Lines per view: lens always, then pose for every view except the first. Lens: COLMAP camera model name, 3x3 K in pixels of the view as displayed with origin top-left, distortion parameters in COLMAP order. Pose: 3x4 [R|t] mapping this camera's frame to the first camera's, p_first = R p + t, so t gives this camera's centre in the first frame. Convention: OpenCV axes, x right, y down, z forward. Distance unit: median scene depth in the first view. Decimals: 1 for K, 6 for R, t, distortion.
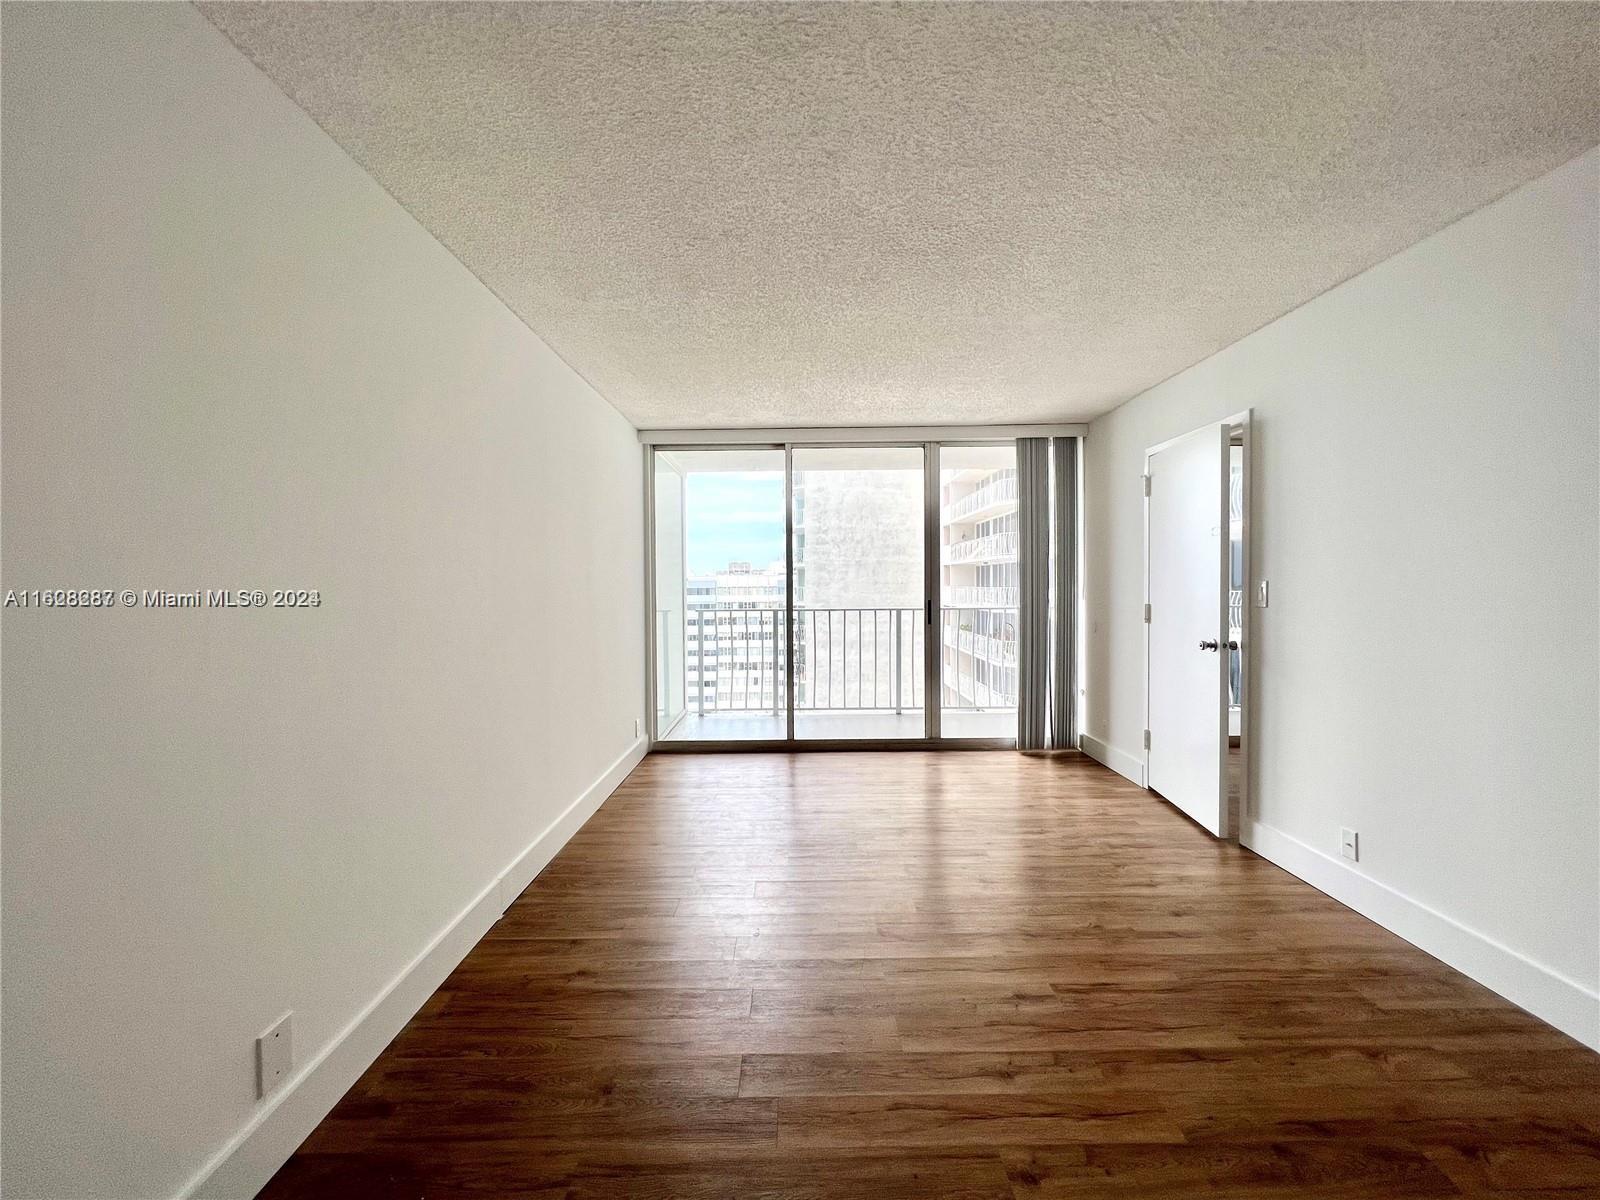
lens RADIAL K [[644.2, 0, 798.5], [0, 644.2, 596.8], [0, 0, 1]] dist [-0.000629, -0.000072]
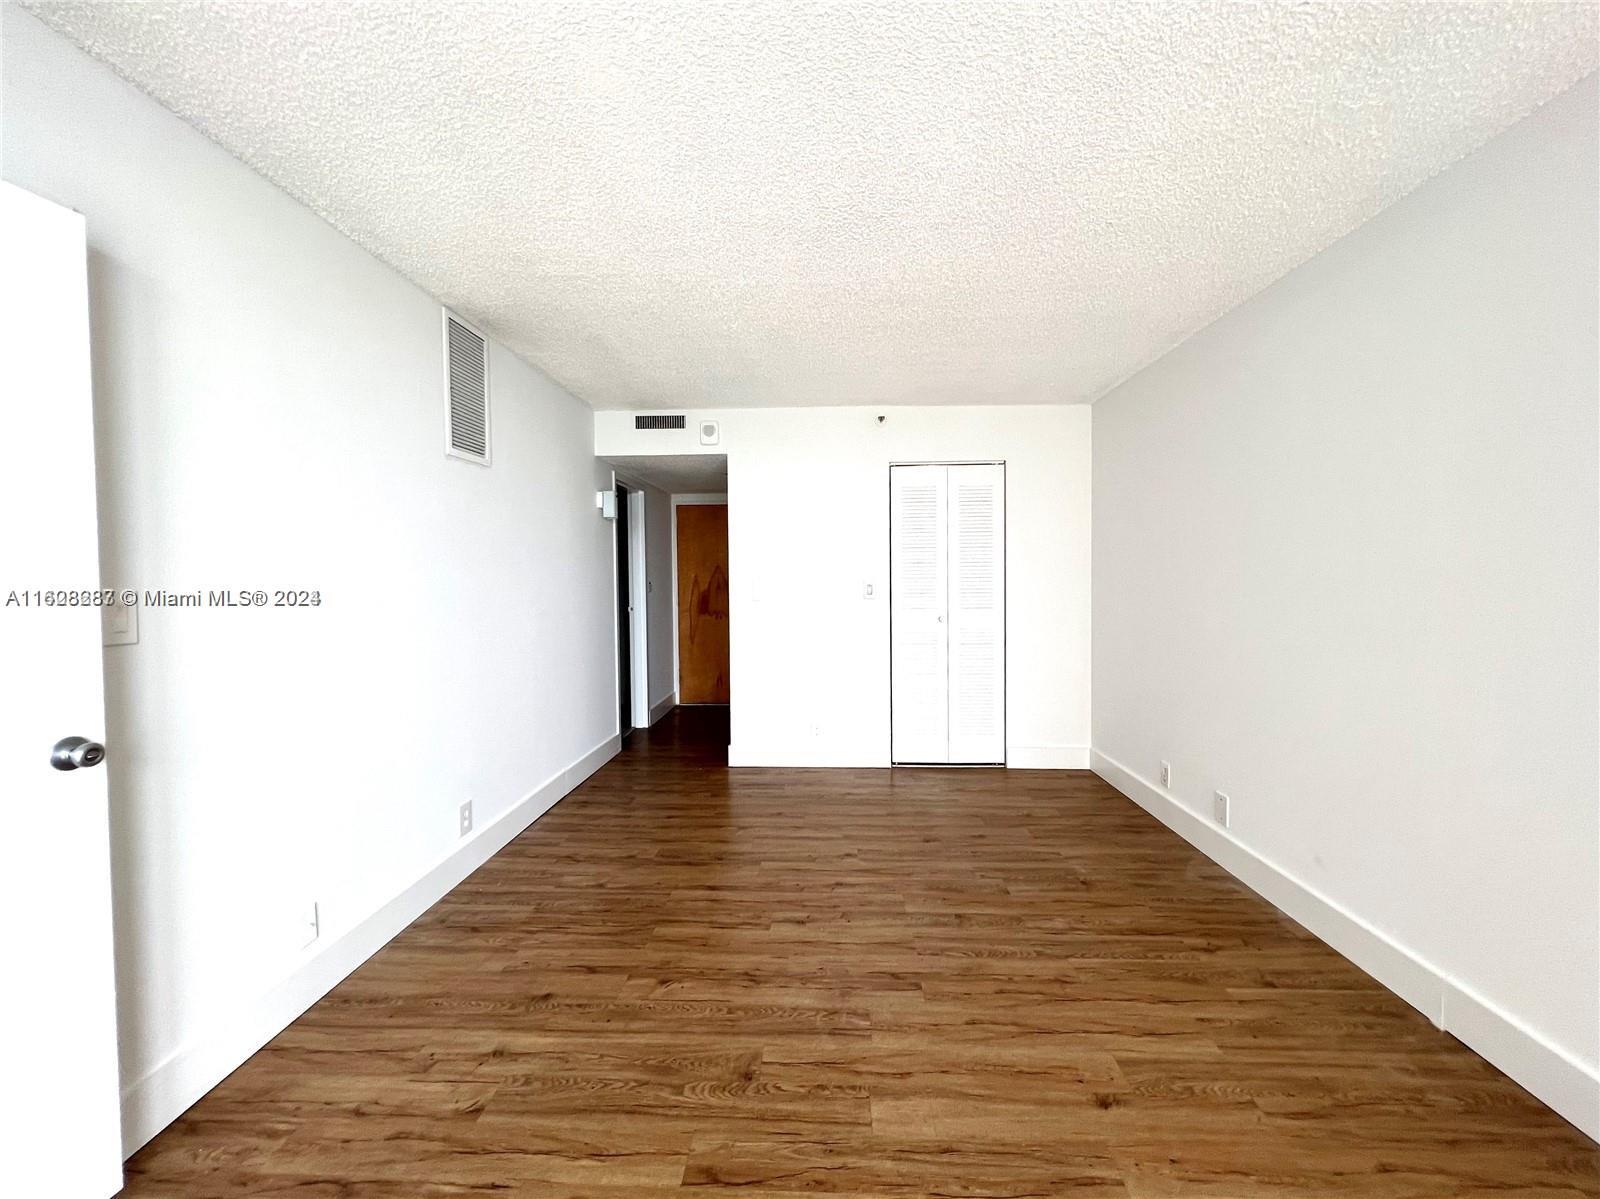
lens RADIAL K [[644.2, 0, 798.5], [0, 644.2, 596.3], [0, 0, 1]] dist [-0.000629, -0.000072]
pose [[-0.998277, 0.017088, 0.056135, 0.255217], [0.019854, 0.998597, 0.049096, -0.049071], [-0.055217, 0.050126, -0.997215, 2.058521]]
